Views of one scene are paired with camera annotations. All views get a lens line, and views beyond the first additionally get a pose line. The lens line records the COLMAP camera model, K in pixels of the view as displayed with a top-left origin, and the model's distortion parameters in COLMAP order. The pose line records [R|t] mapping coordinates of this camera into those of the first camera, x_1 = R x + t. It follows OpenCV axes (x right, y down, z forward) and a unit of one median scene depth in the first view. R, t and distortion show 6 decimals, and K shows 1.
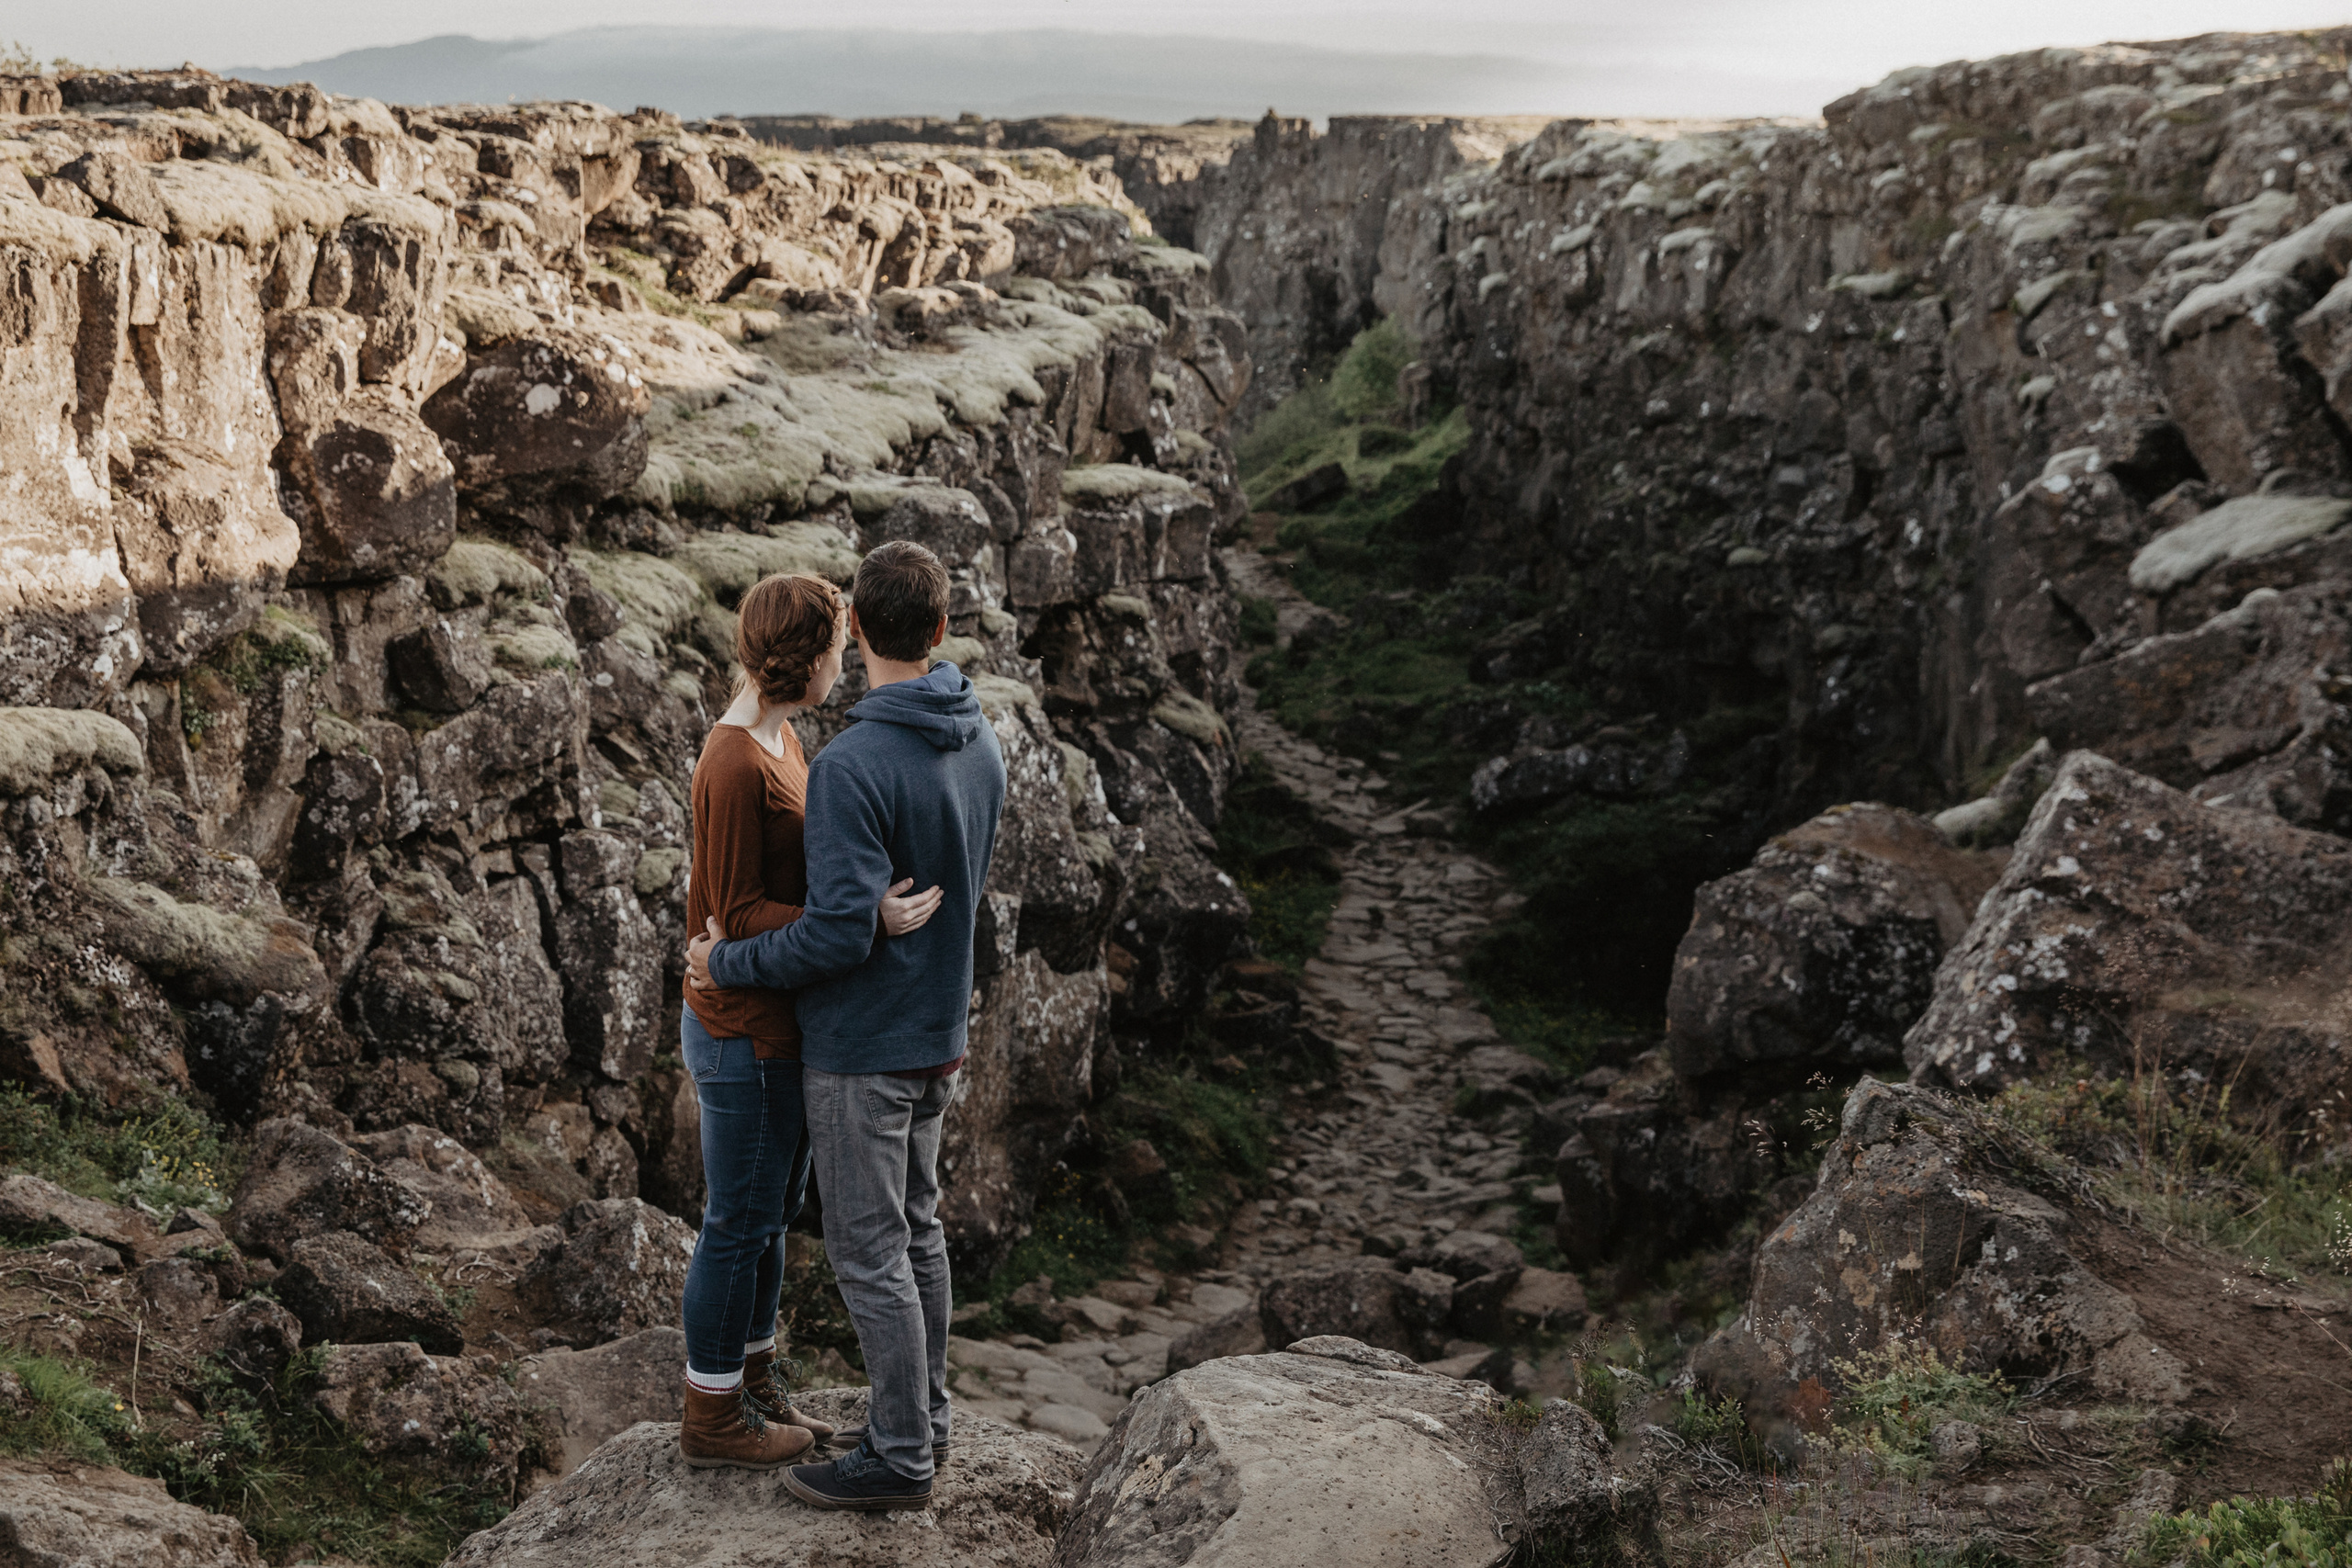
lens RADIAL K [[3047.6, 0, 1053.5], [0, 3047.6, 837.1], [0, 0, 1]] dist [0.023930, 0.092891]
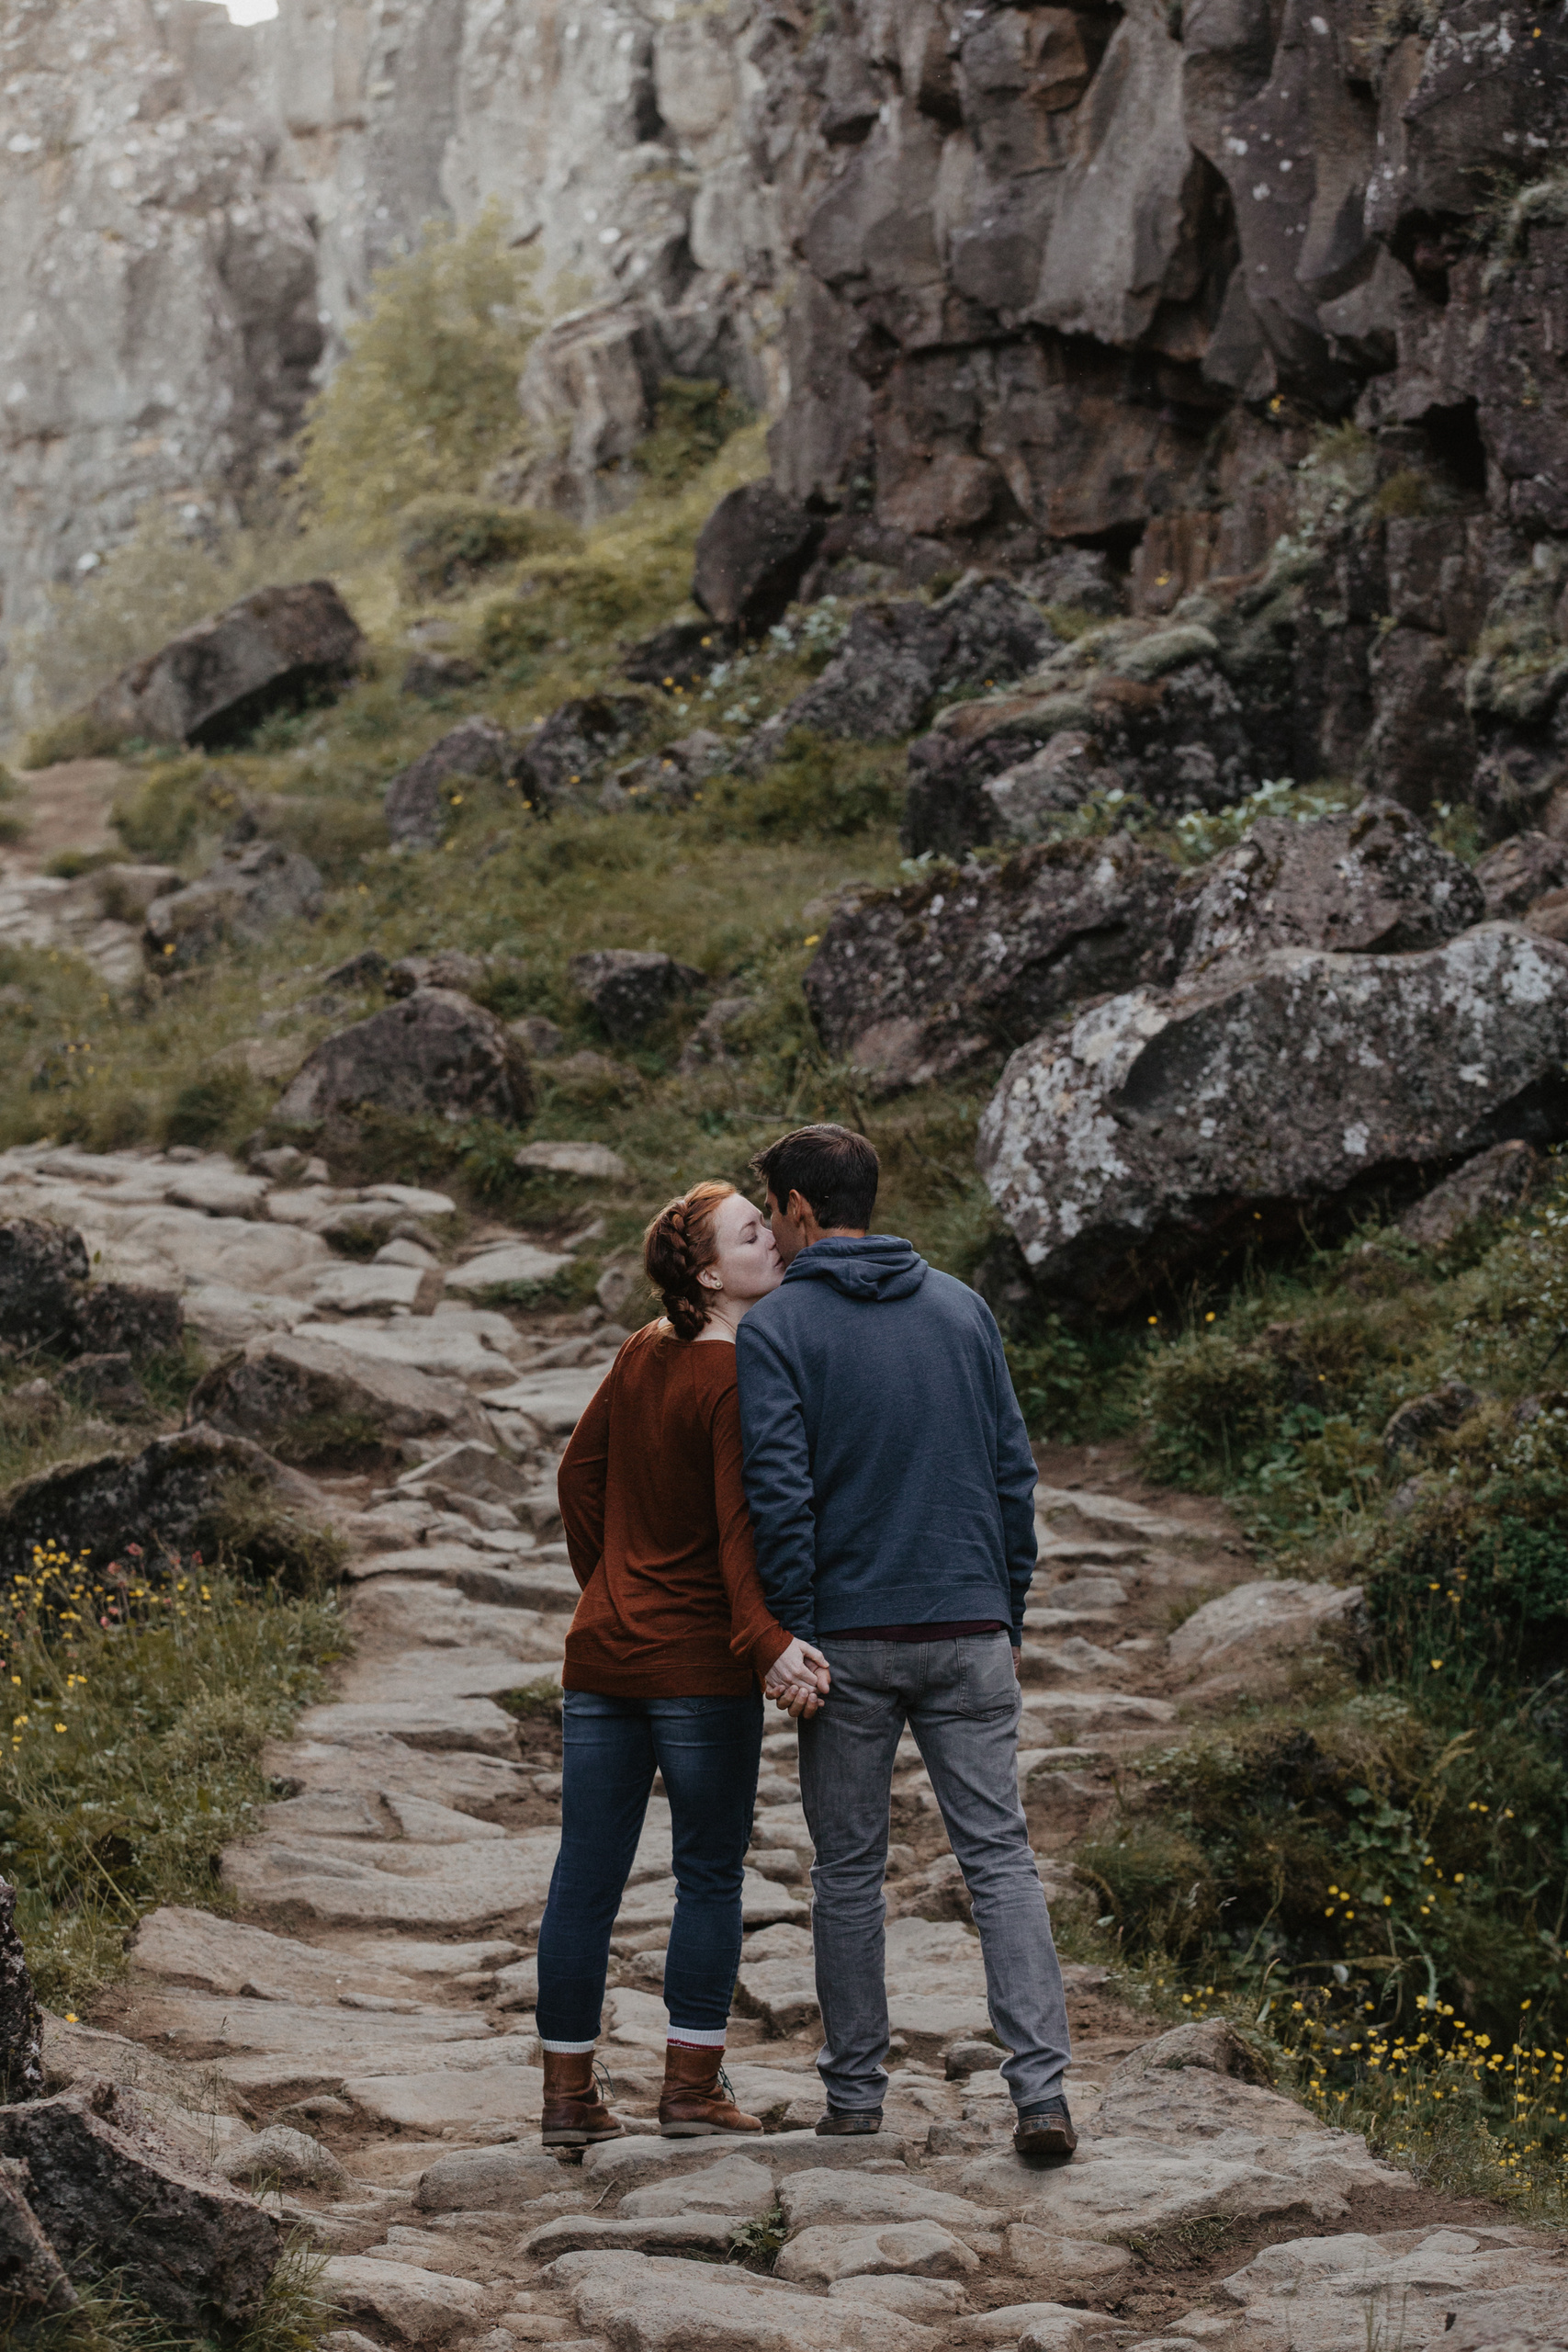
lens RADIAL K [[9088.1, 0, 796.1], [0, 9088.1, 1216.7], [0, 0, 1]] dist [0.177849, 0.174885]
pose [[0.989285, -0.050345, 0.137043, 0.064629], [0.064570, 0.992747, -0.101414, 0.069083], [-0.130943, 0.109176, 0.985360, 0.622392]]
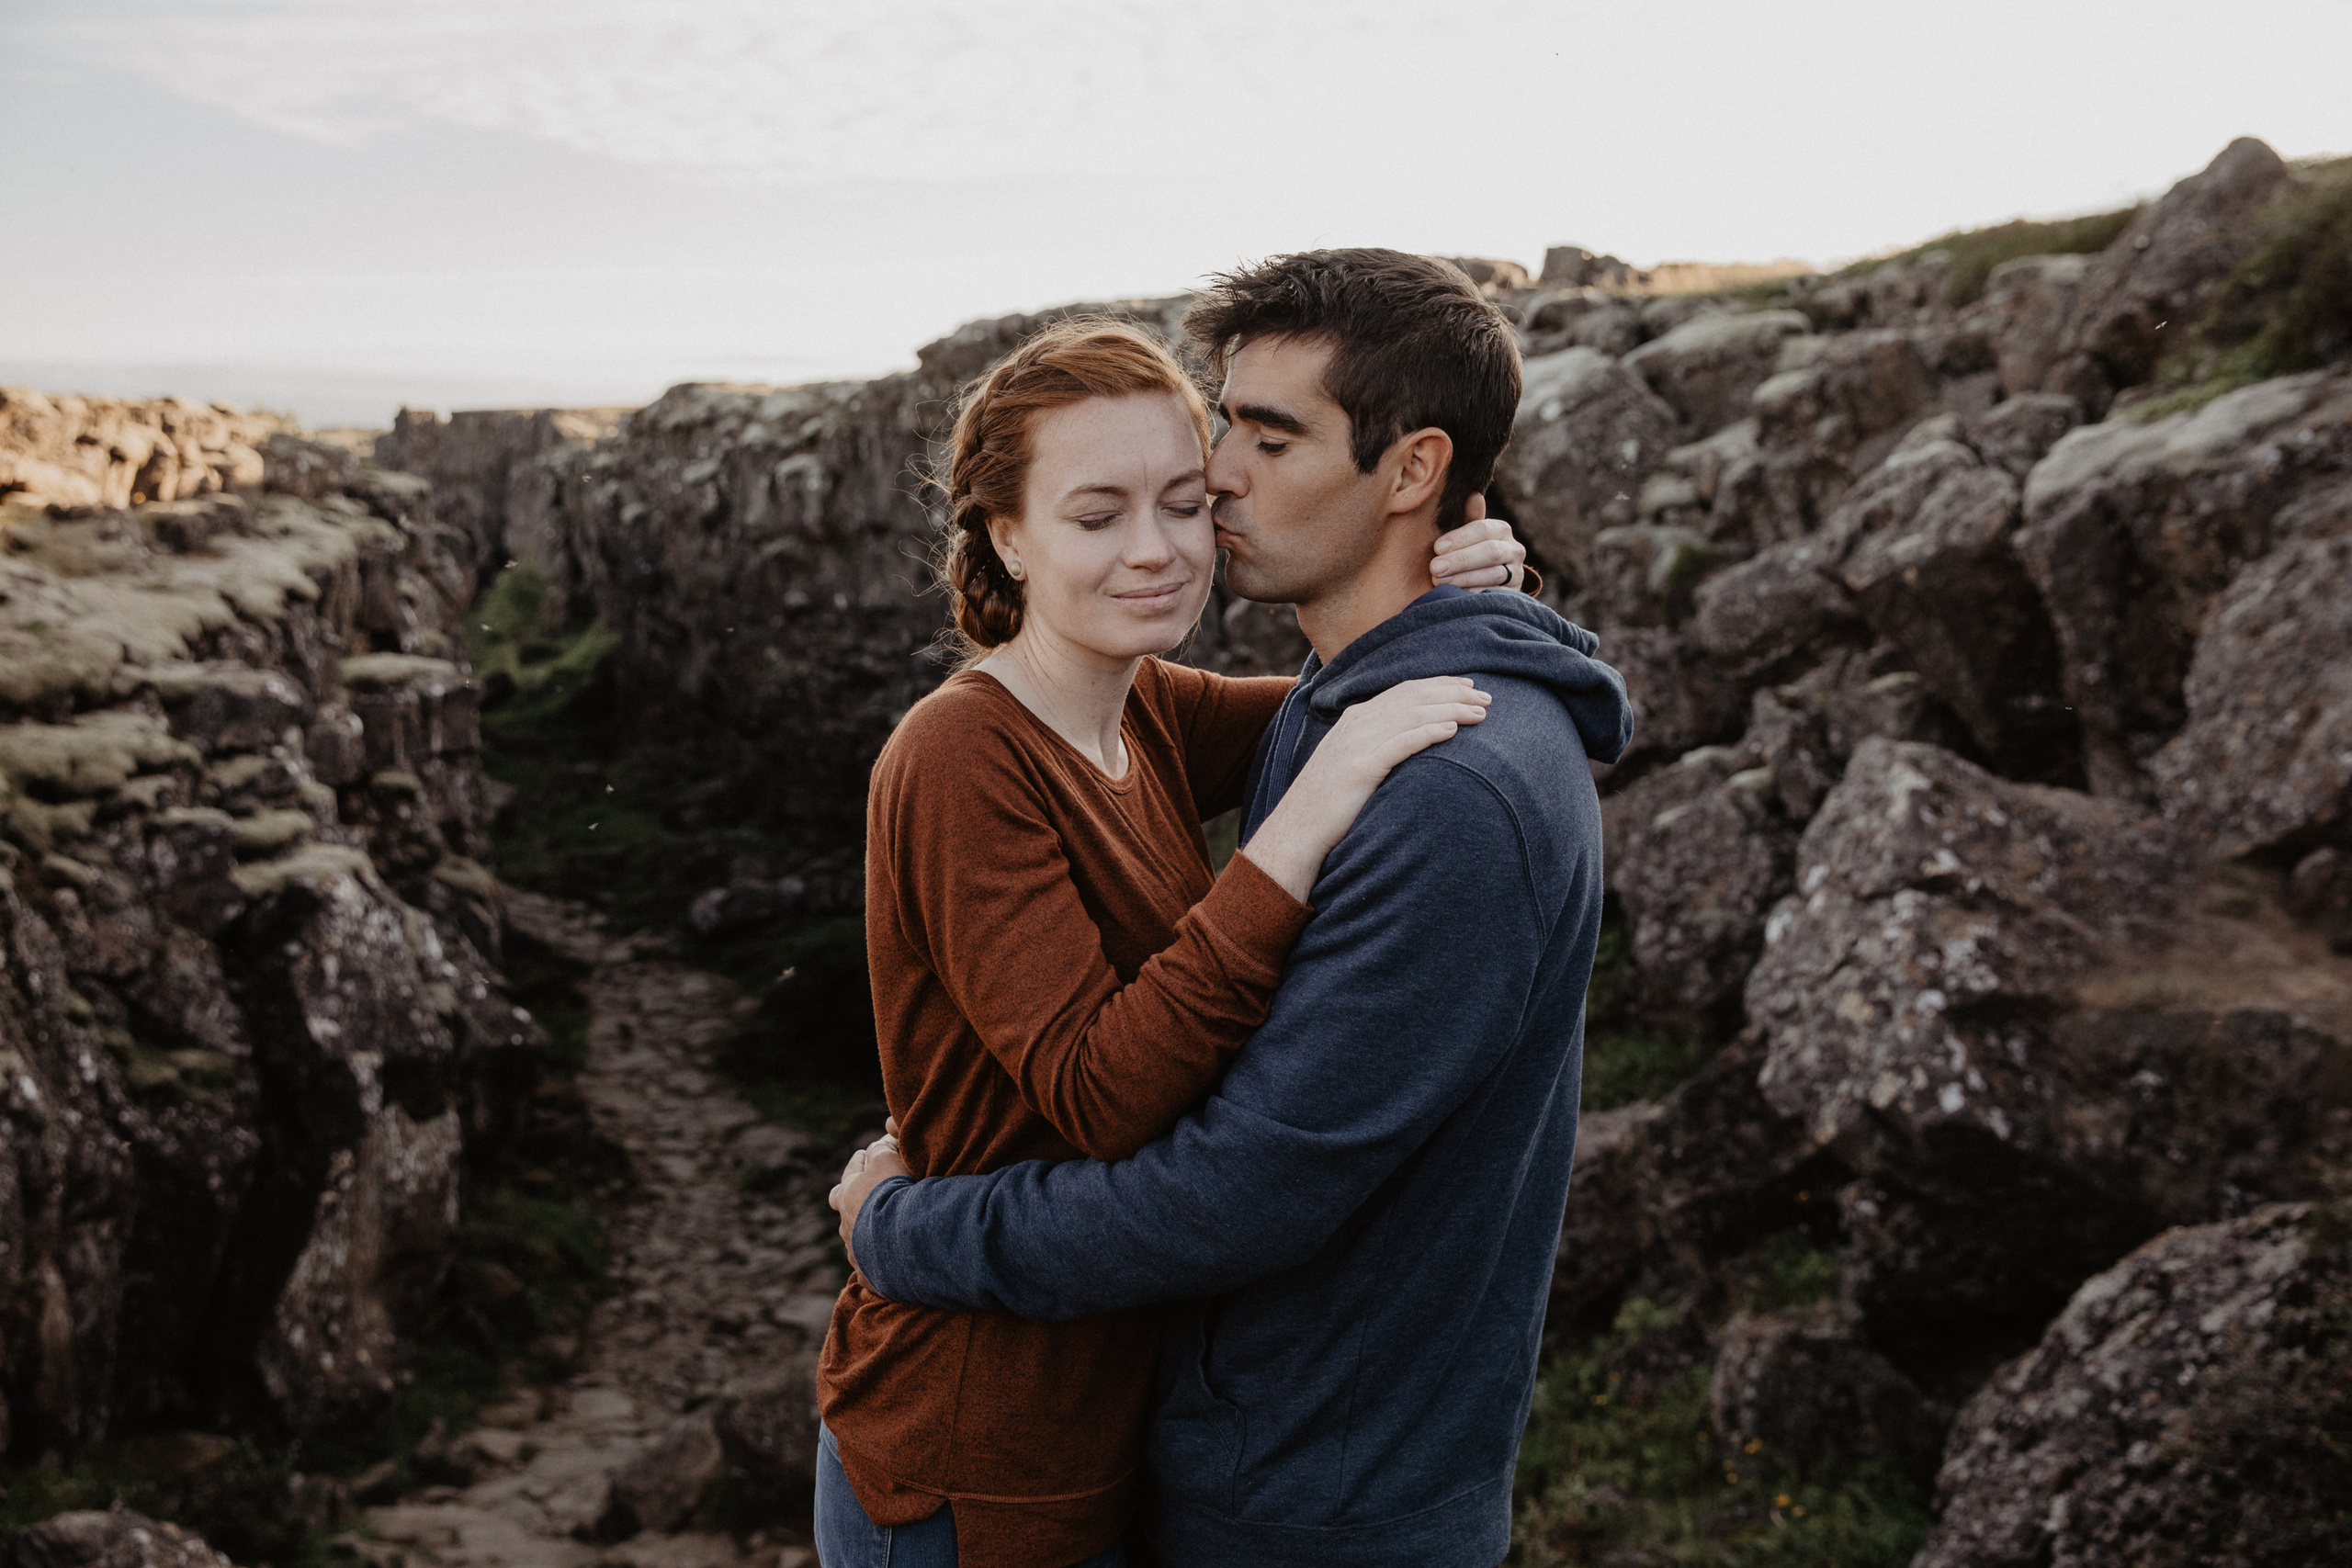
lens RADIAL K [[2313.0, 0, 1176.0], [0, 2313.0, 784.0], [0, 0, 1]] dist [-0.014716, 0.101239]
pose [[0.923566, -0.090306, 0.372655, -0.029549], [0.116257, 0.992072, -0.047715, -0.001601], [-0.365392, 0.087391, 0.926743, 0.111695]]
